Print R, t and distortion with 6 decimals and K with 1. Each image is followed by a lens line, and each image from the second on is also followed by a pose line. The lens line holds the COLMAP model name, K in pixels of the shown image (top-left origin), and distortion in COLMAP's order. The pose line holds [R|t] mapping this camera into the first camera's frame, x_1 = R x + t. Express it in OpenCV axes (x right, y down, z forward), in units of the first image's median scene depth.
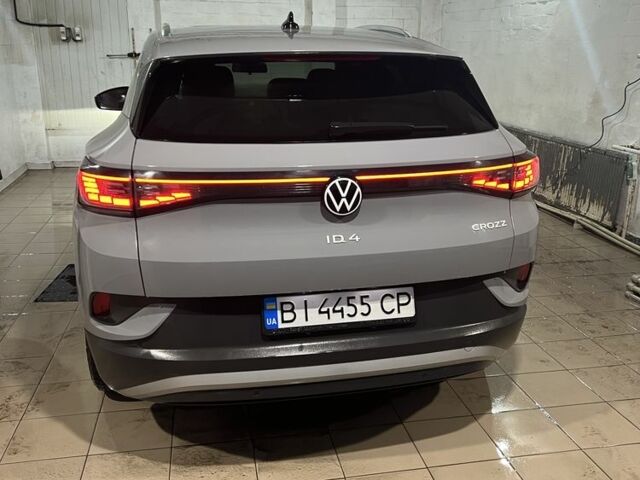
lens RADIAL K [[622.8, 0, 323.1], [0, 622.8, 224.5], [0, 0, 1]] dist [0.017251, 0.008956]
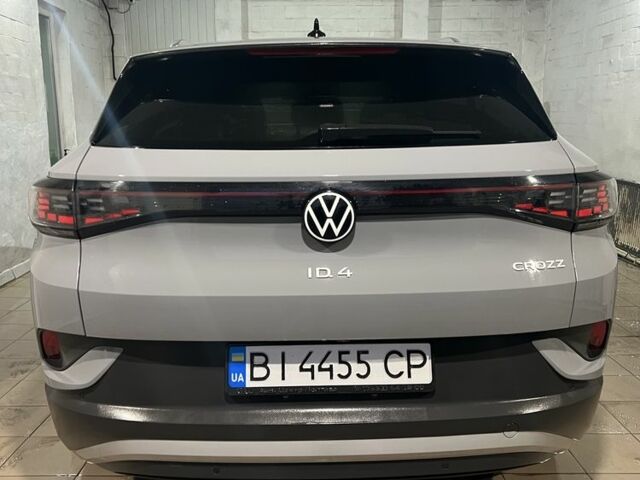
lens RADIAL K [[625.4, 0, 320.0], [0, 625.4, 240.0], [0, 0, 1]] dist [0.013702, -0.015101]
pose [[0.983333, 0.022506, -0.180413, 0.148296], [-0.037484, 0.996086, -0.080049, 0.042003], [0.177905, 0.085478, 0.980328, 0.230510]]
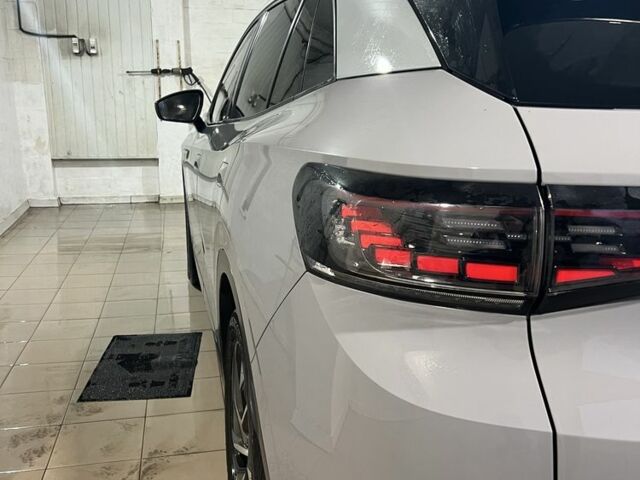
lens RADIAL K [[625.4, 0, 320.0], [0, 625.4, 240.0], [0, 0, 1]] dist [0.013702, -0.015101]
pose [[0.999646, -0.005917, 0.025950, -0.407312], [0.006874, 0.999294, -0.036947, -0.039378], [-0.025713, 0.037113, 0.998980, 0.588794]]
